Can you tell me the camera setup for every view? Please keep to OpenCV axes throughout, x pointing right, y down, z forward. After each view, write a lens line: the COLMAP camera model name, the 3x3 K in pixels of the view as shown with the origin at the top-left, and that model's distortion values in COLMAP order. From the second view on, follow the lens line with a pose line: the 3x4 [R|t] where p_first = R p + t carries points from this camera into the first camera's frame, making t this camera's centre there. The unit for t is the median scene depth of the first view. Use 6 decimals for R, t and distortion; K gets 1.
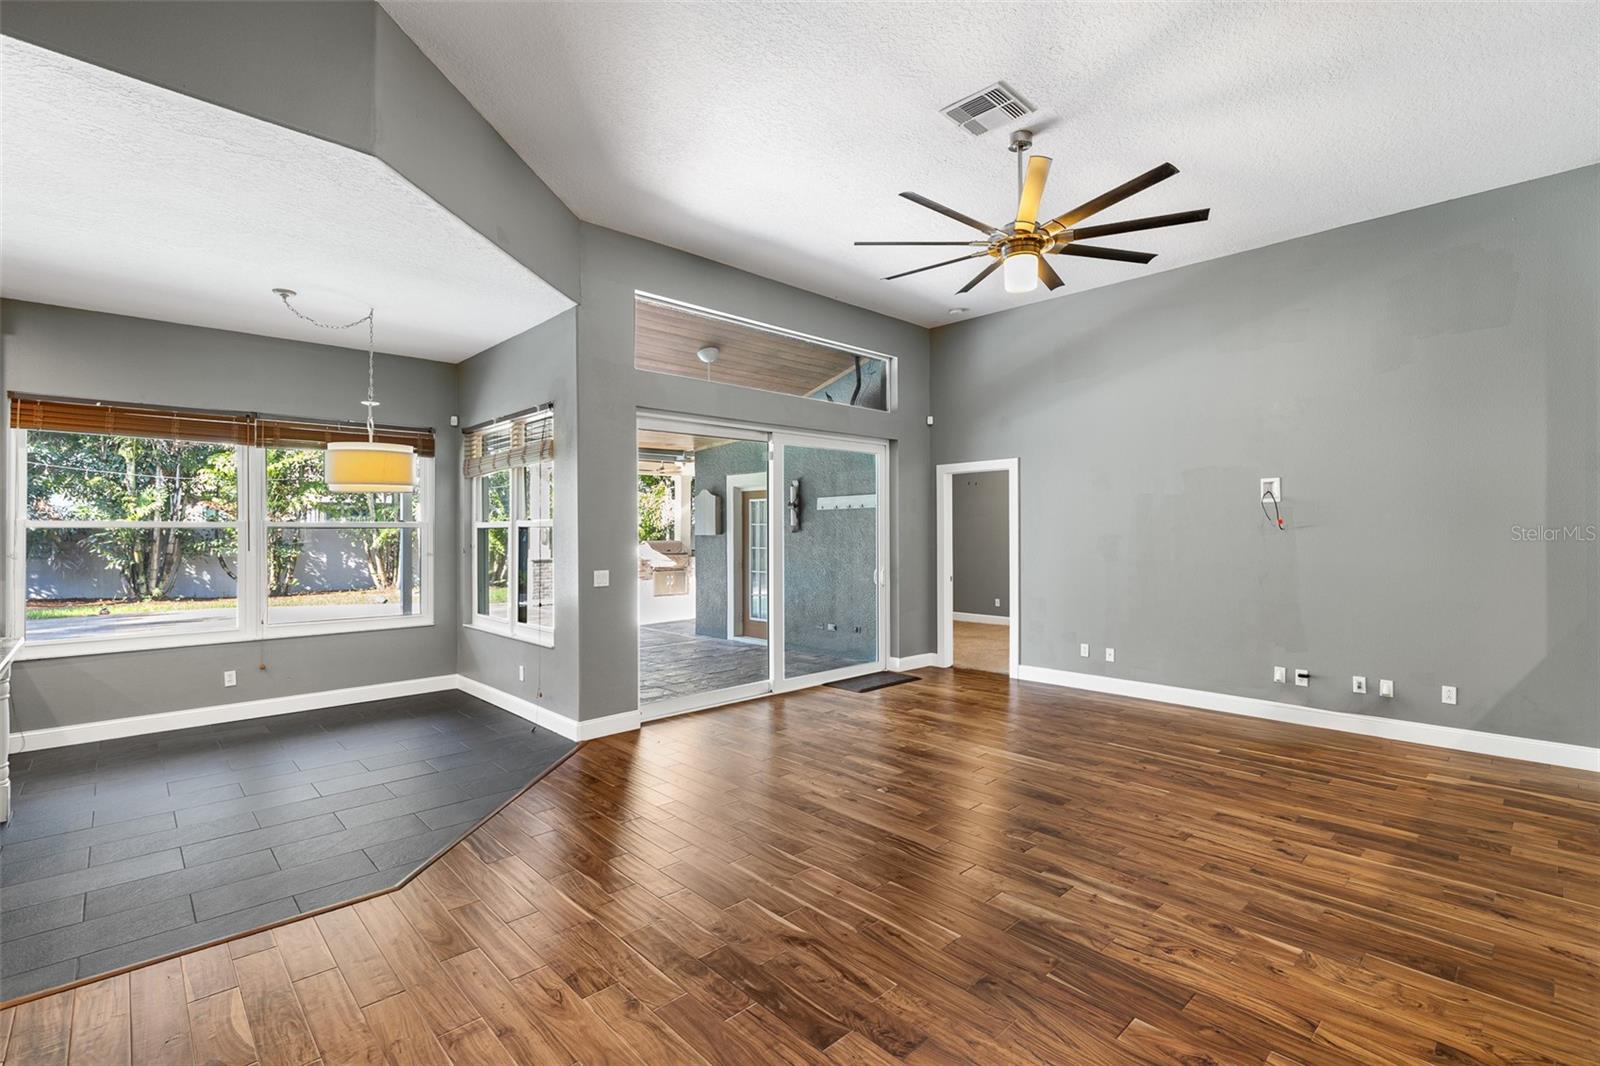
lens RADIAL K [[719.2, 0, 807.6], [0, 719.2, 528.1], [0, 0, 1]] dist [-0.004533, -0.000189]
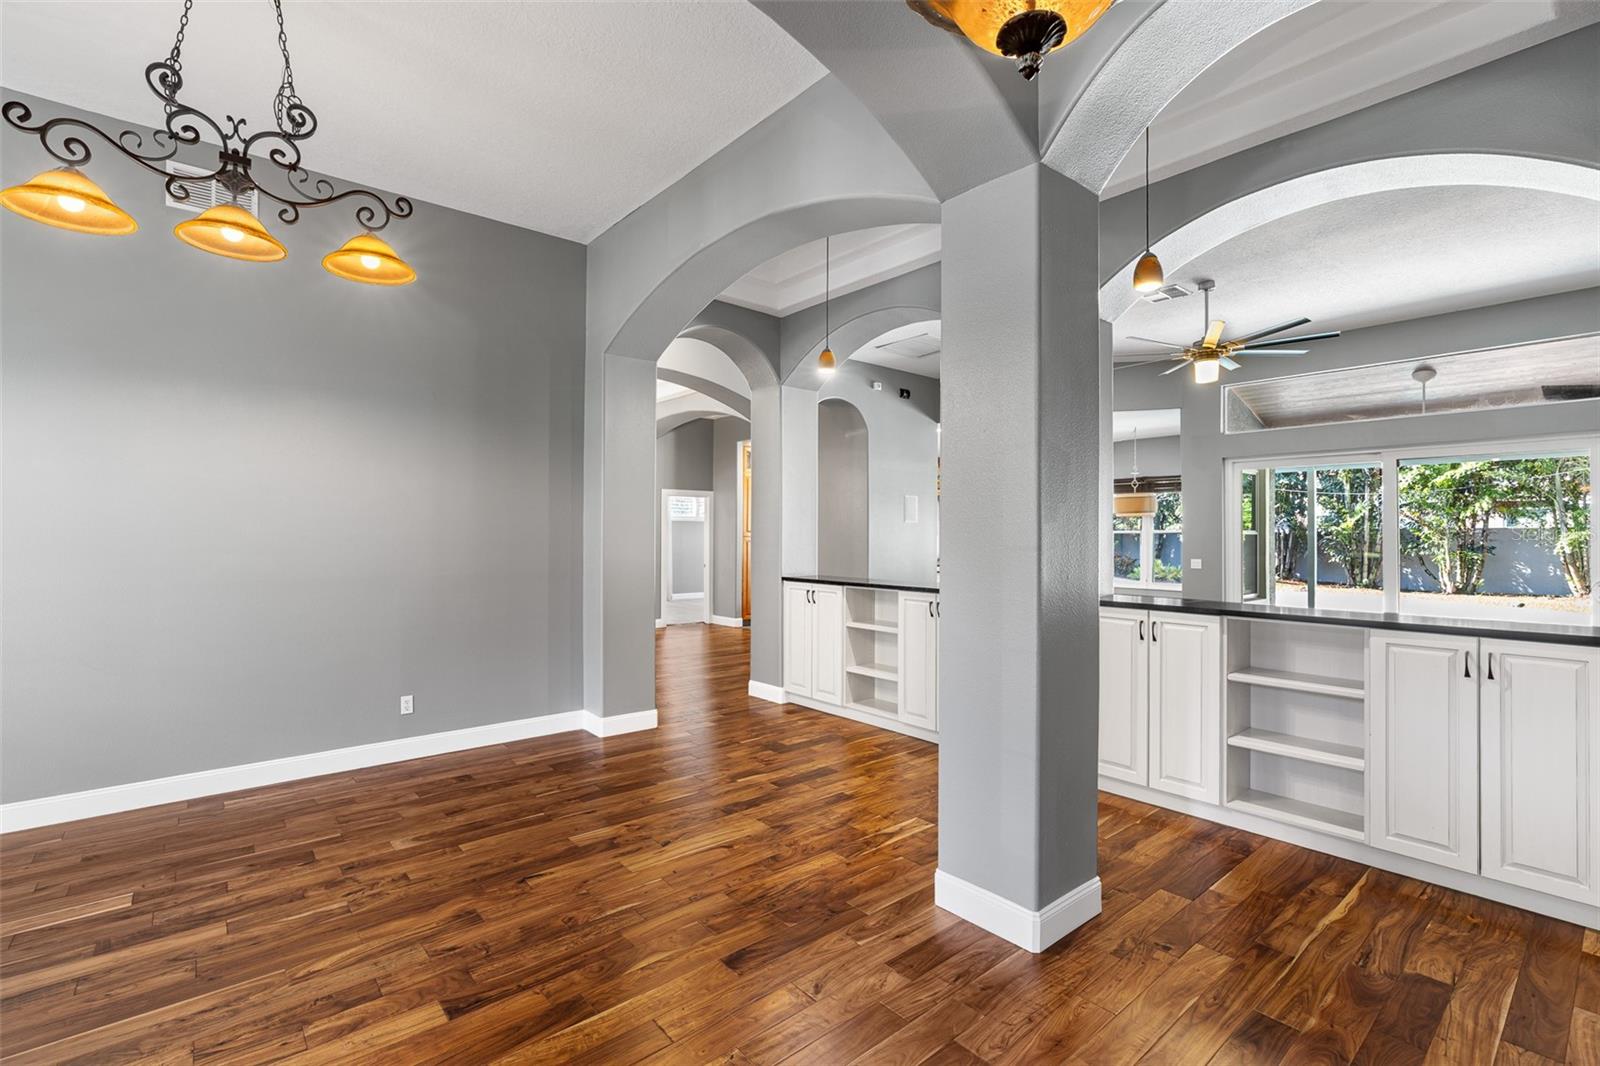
lens RADIAL K [[719.2, 0, 800.1], [0, 719.2, 526.8], [0, 0, 1]] dist [-0.004533, -0.000189]
pose [[-0.064704, -0.008235, -0.997871, 0.535601], [0.002361, 0.999962, -0.008405, -0.002232], [0.997902, -0.002900, -0.064682, 0.064450]]
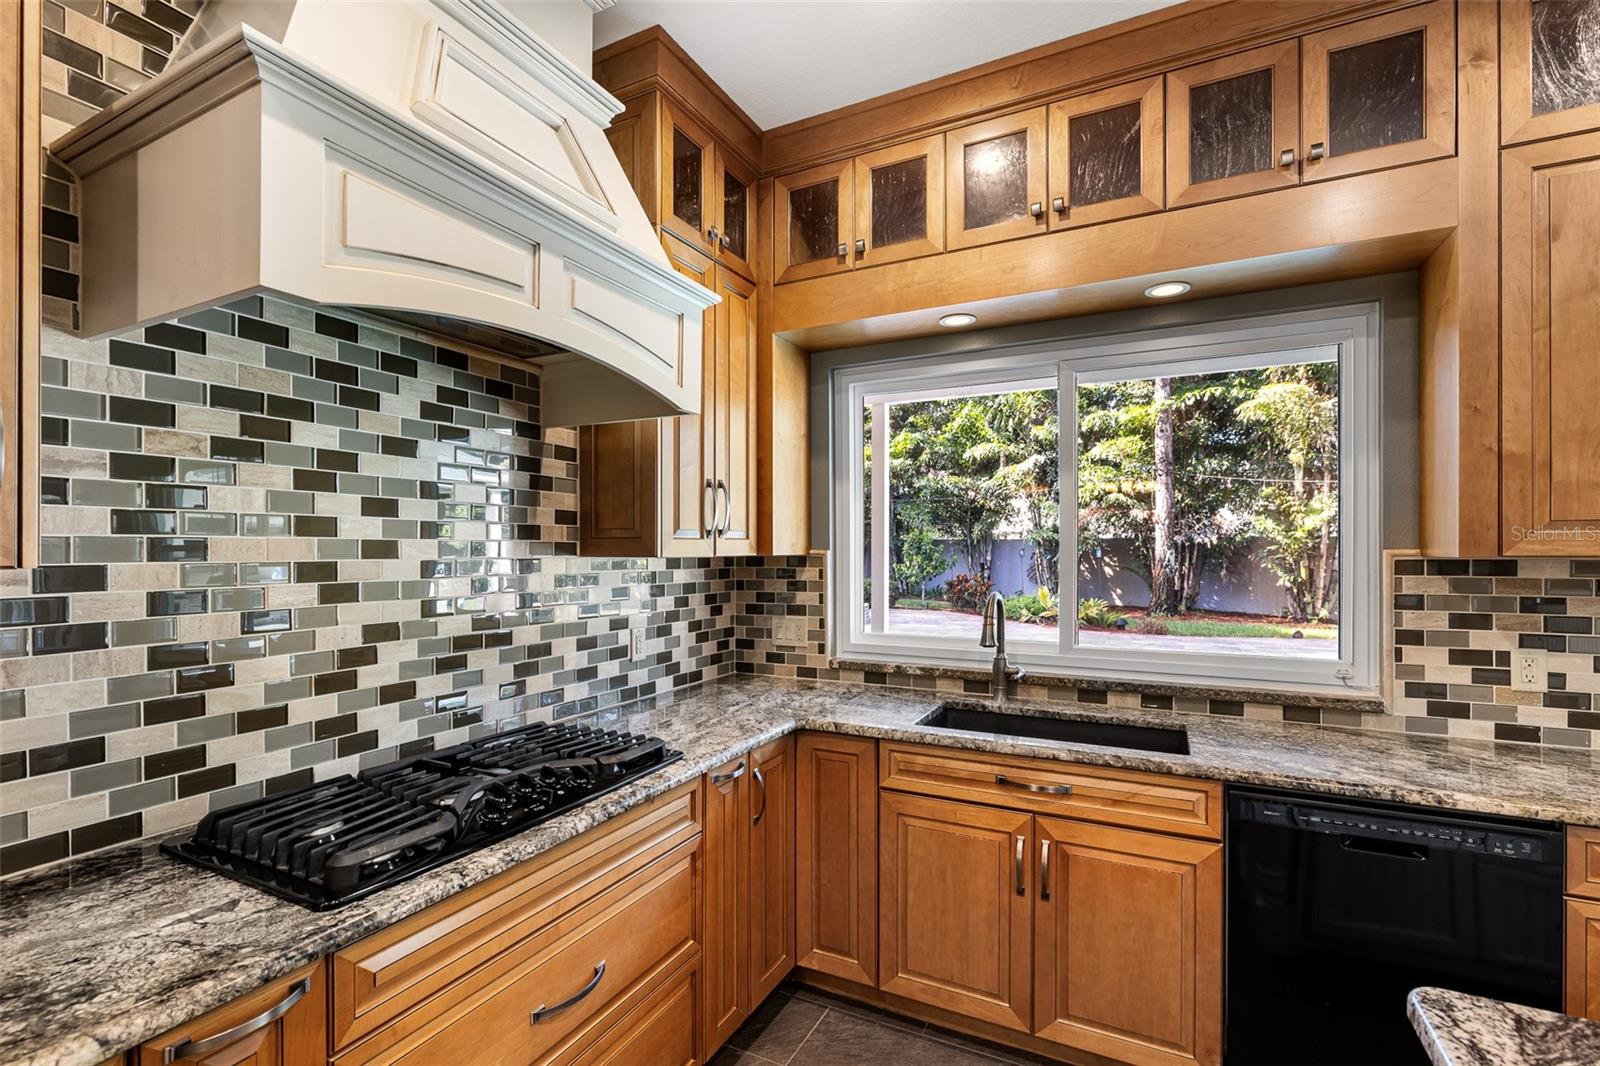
lens RADIAL K [[719.2, 0, 798.1], [0, 719.2, 554.1], [0, 0, 1]] dist [-0.004533, -0.000189]
pose [[0.324957, 0.009228, -0.945684, -0.331951], [0.006402, 0.999908, 0.011958, 0.001626], [0.945707, -0.009940, 0.324868, 0.120942]]
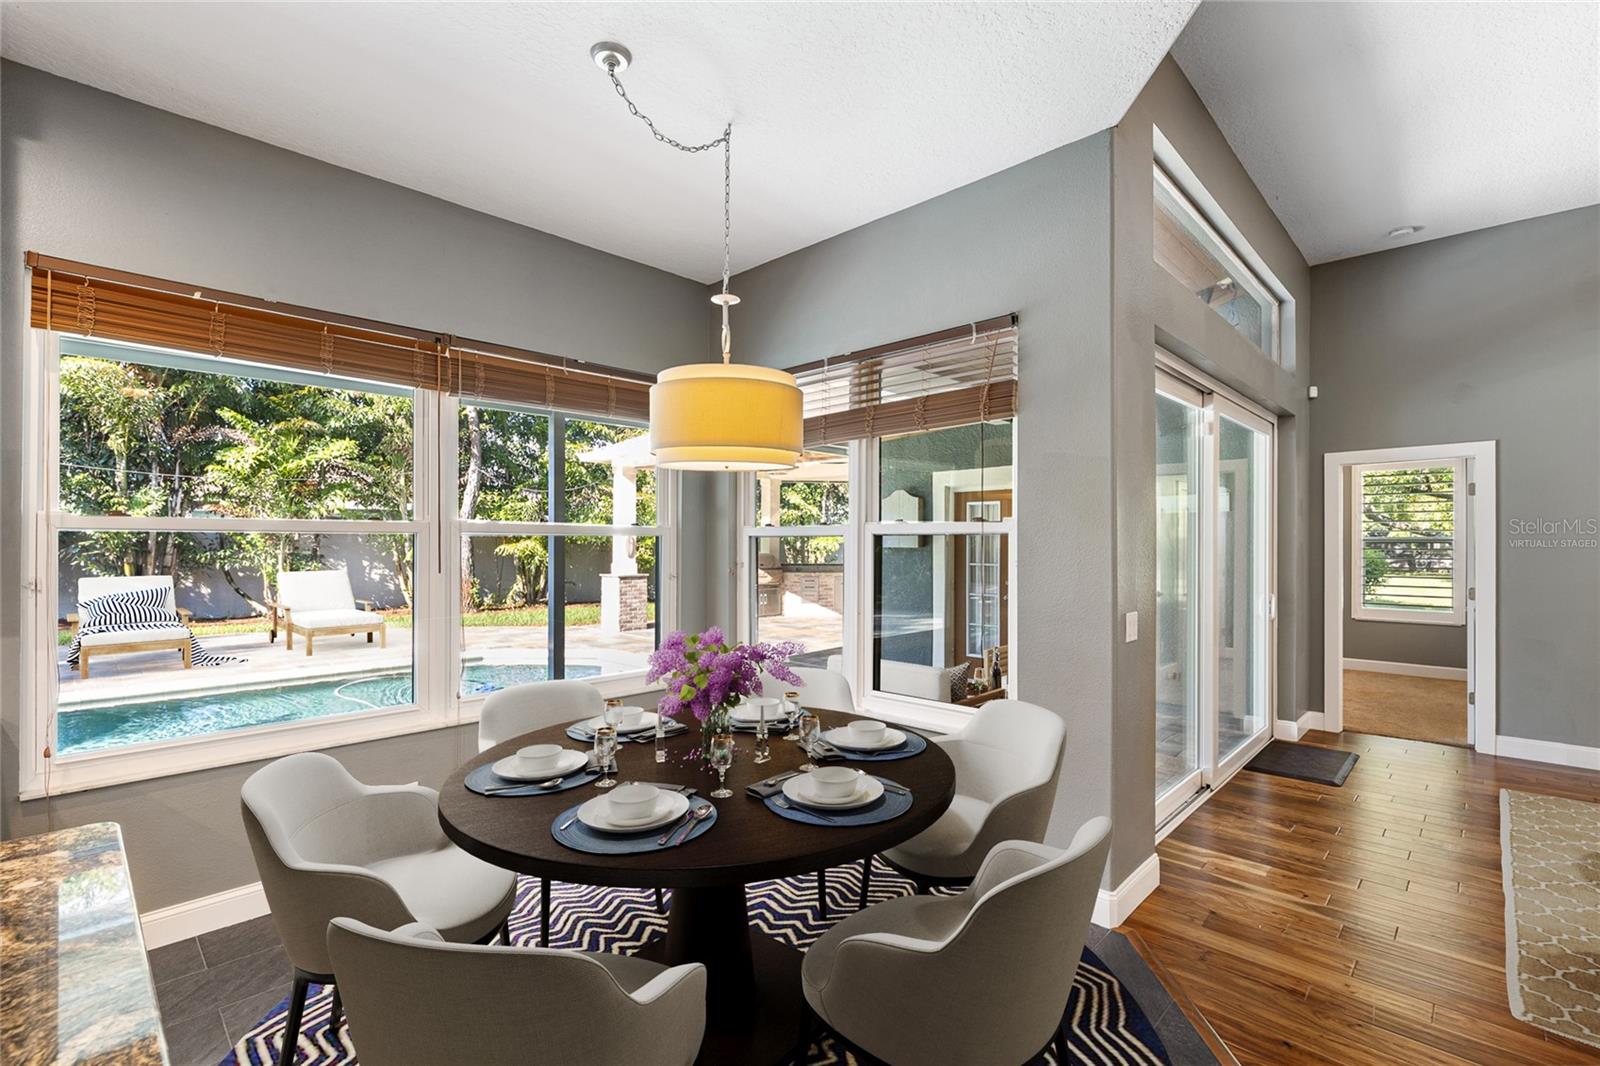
lens RADIAL K [[719.2, 0, 807.1], [0, 719.2, 540.5], [0, 0, 1]] dist [-0.004533, -0.000189]
pose [[0.999473, 0.004565, 0.032124, -0.202995], [-0.004568, 0.999990, 0.000015, 0.001667], [-0.032124, -0.000161, 0.999484, 0.166903]]
